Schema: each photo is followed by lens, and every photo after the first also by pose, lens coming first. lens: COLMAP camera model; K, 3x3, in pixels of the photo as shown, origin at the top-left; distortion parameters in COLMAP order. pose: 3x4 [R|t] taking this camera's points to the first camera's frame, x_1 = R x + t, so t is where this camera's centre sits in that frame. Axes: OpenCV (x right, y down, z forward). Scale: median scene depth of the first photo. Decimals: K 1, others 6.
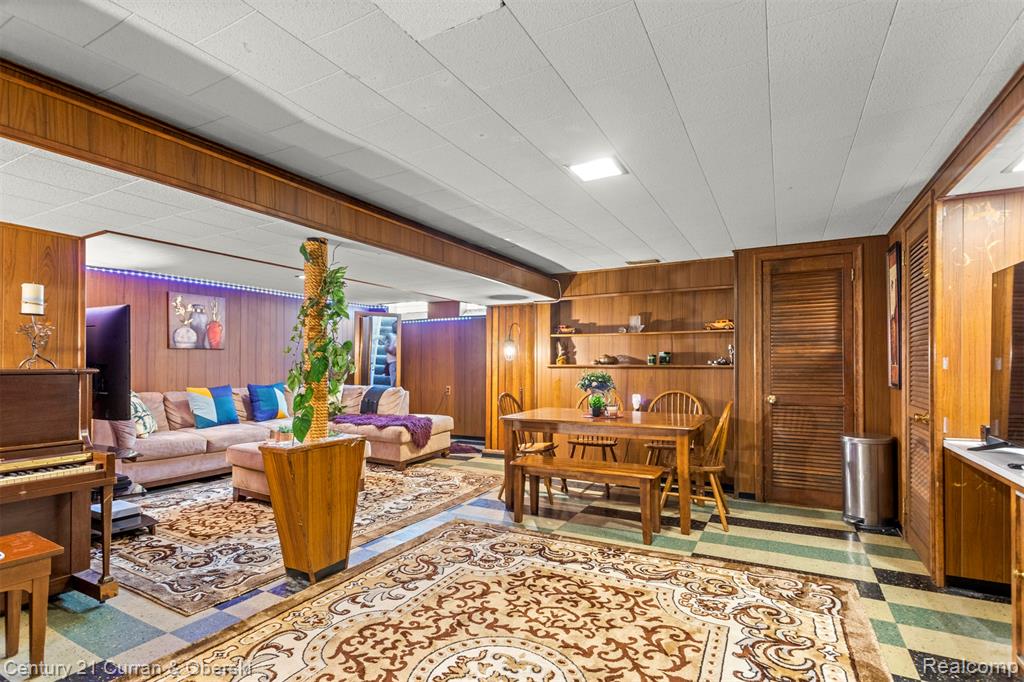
lens RADIAL K [[485.8, 0, 489.7], [0, 485.8, 361.9], [0, 0, 1]] dist [0.003238, 0.000000]
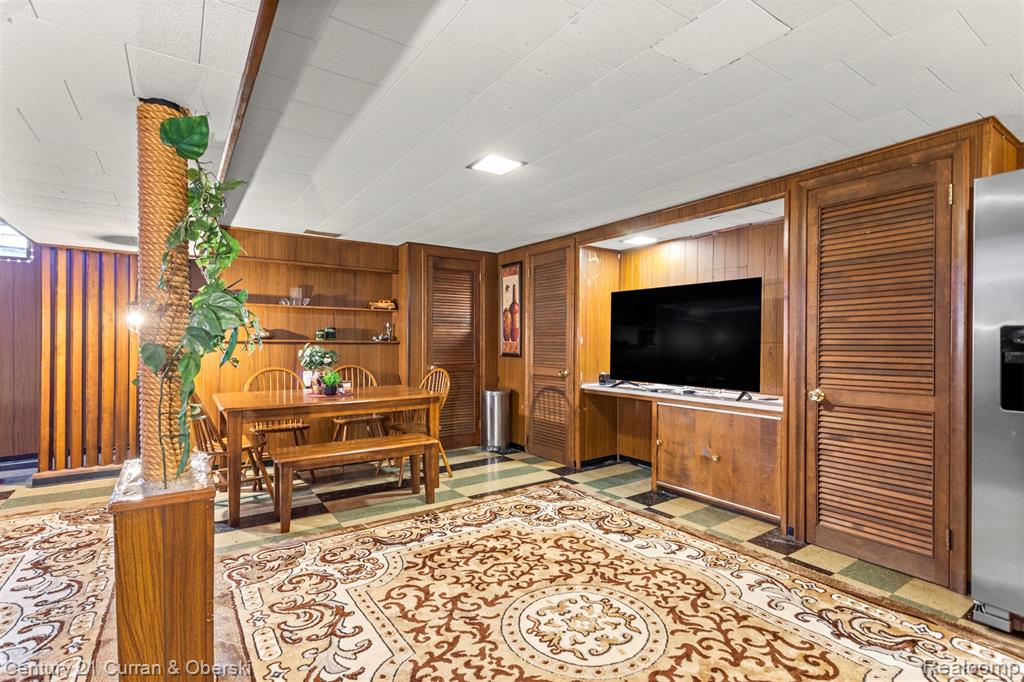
lens RADIAL K [[485.8, 0, 508.5], [0, 485.8, 344.7], [0, 0, 1]] dist [0.003238, 0.000000]
pose [[0.458720, -0.002085, 0.888578, -0.642019], [-0.010451, 0.999915, 0.007742, 0.006444], [-0.888519, -0.012838, 0.458660, 0.388519]]
